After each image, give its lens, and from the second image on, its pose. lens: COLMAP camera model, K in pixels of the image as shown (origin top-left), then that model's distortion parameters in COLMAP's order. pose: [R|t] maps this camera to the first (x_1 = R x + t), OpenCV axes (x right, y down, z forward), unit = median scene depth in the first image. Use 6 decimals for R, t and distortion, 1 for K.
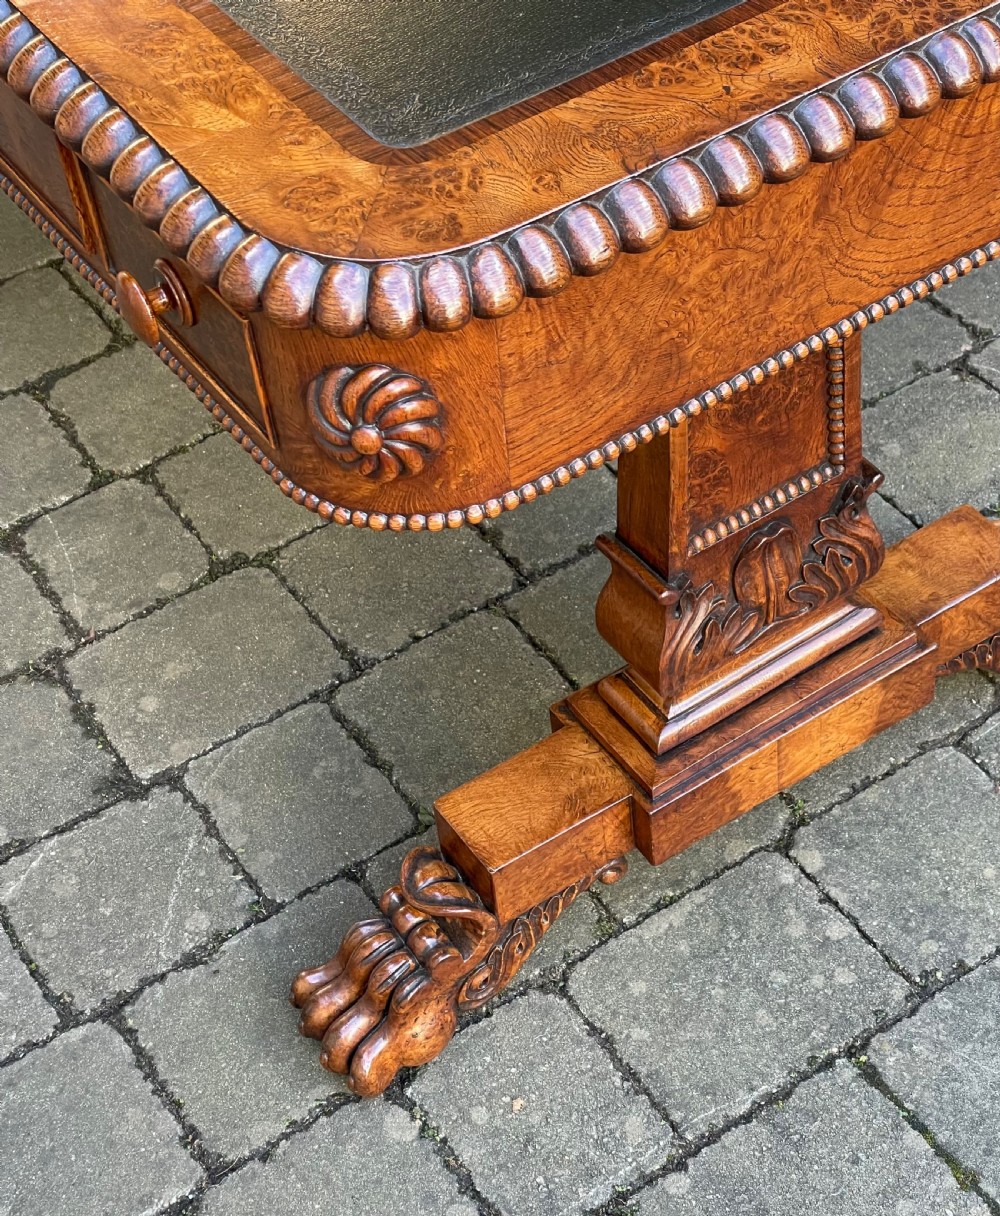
lens RADIAL K [[2084.9, 0, 500.5], [0, 2084.9, 628.3], [0, 0, 1]] dist [0.143180, 0.000000]
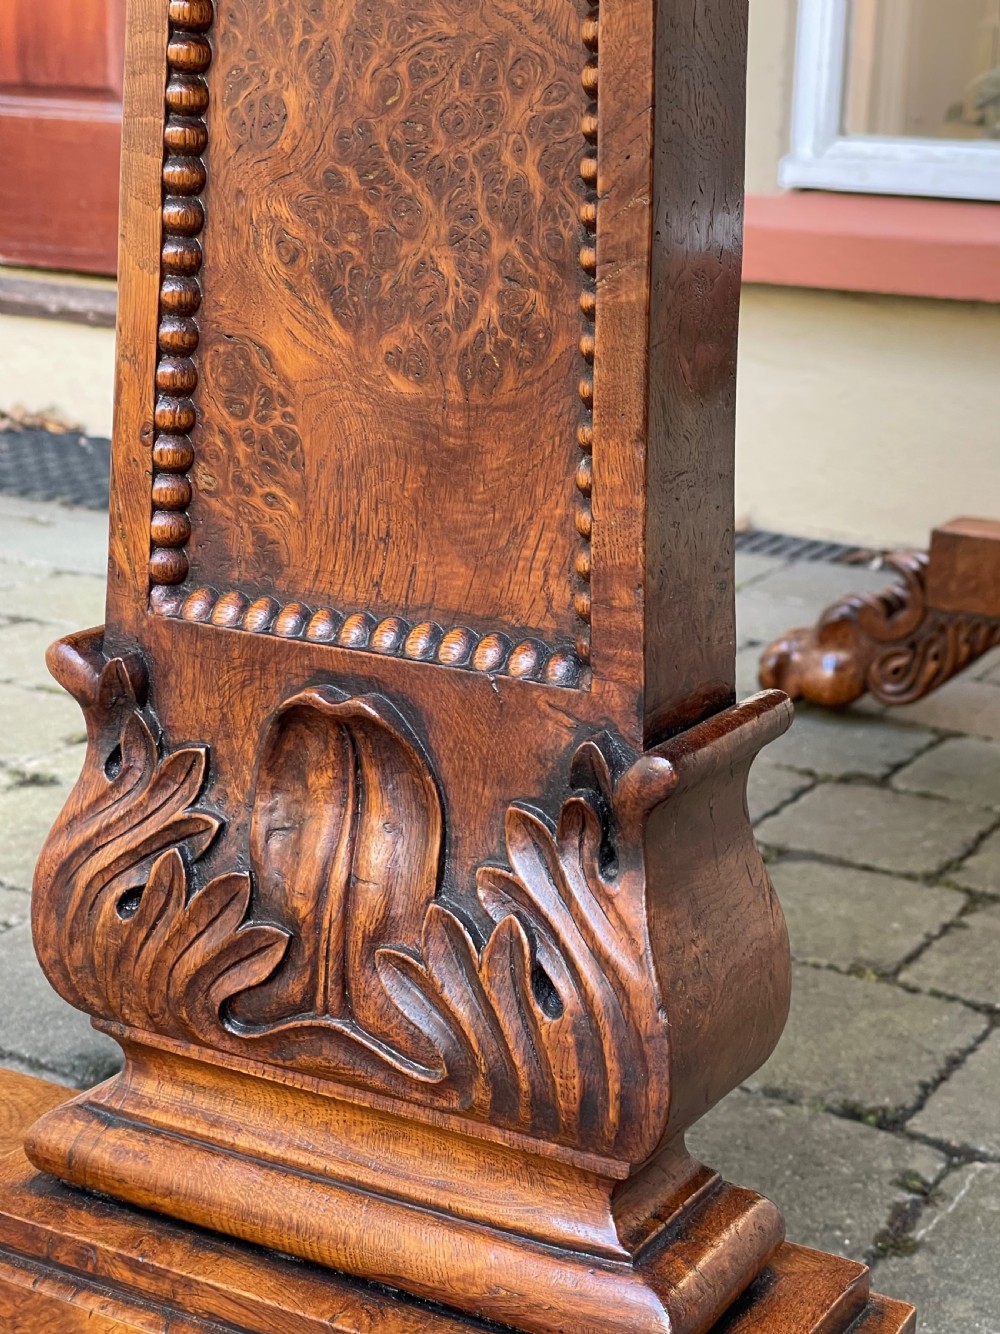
lens RADIAL K [[2205.0, 0, 504.3], [0, 2205.0, 672.9], [0, 0, 1]] dist [0.075415, 0.000000]
pose [[0.449125, 0.320964, -0.833828, 0.388018], [-0.699185, 0.707285, -0.104349, -0.023140], [0.556261, 0.629866, 0.542072, 0.652938]]
